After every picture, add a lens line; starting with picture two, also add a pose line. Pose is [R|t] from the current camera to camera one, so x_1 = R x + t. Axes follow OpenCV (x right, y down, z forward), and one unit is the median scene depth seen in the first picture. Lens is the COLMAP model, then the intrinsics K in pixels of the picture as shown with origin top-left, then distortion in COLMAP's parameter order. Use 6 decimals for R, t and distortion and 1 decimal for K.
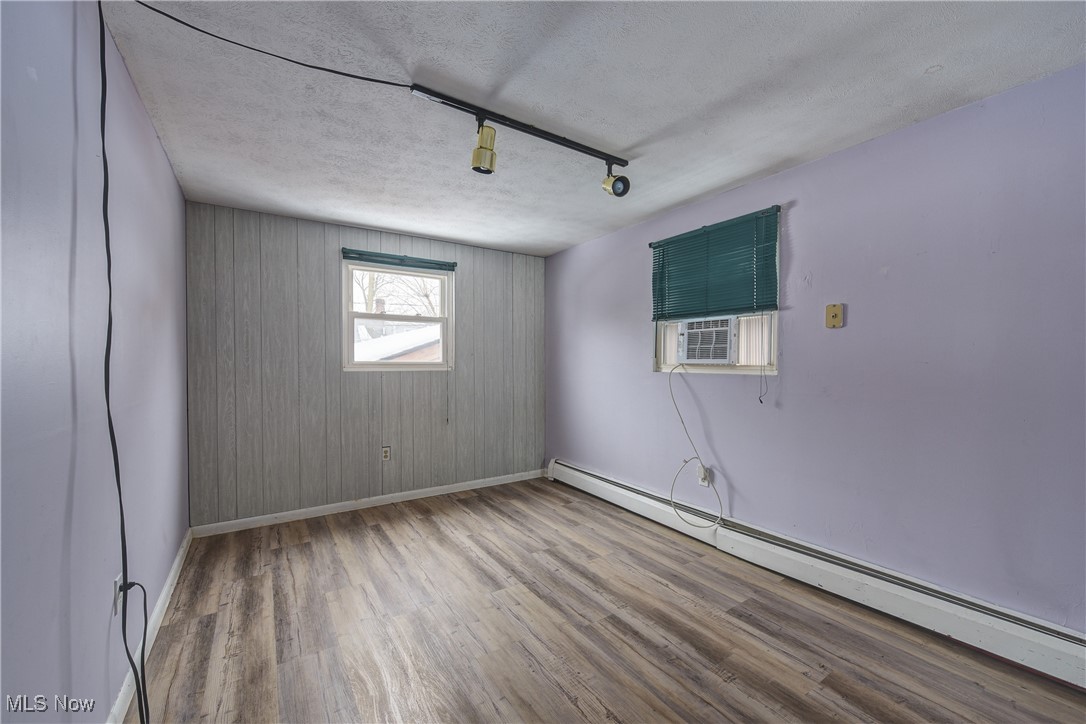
lens RADIAL K [[426.8, 0, 537.4], [0, 426.8, 373.8], [0, 0, 1]] dist [-0.000069, -0.000077]
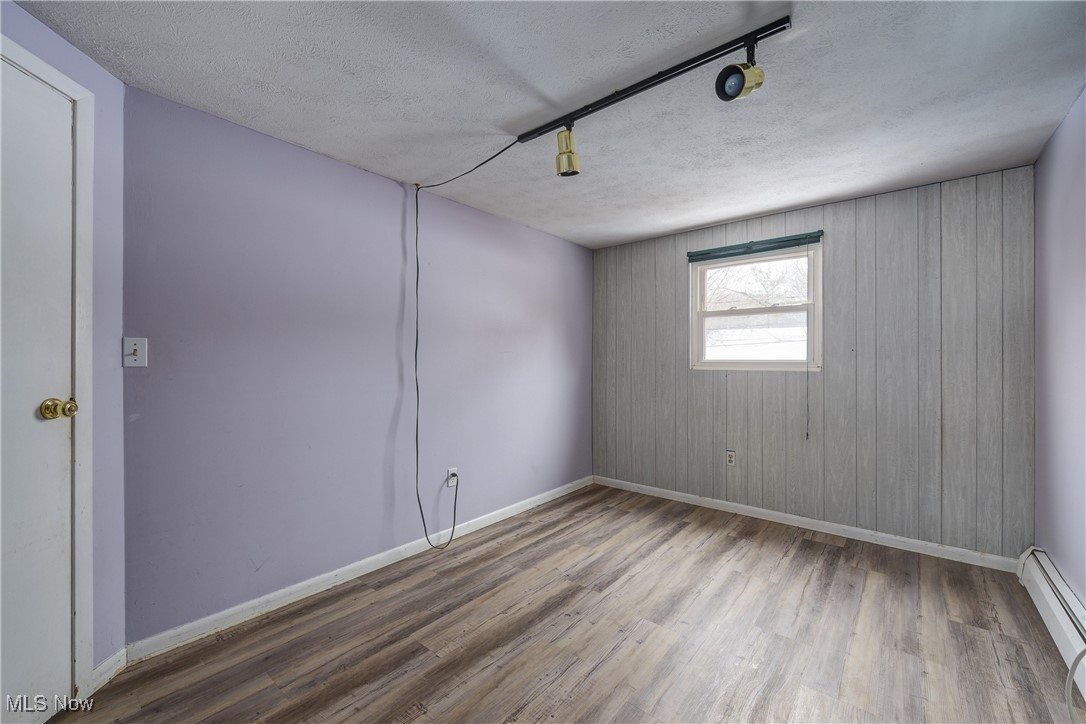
lens RADIAL K [[427.8, 0, 542.9], [0, 427.8, 365.5], [0, 0, 1]] dist [-0.001189, -0.000270]
pose [[0.299095, 0.010542, -0.954165, 0.450480], [-0.026955, 0.999633, 0.002595, -0.008217], [0.953843, 0.024943, 0.299269, 0.345662]]
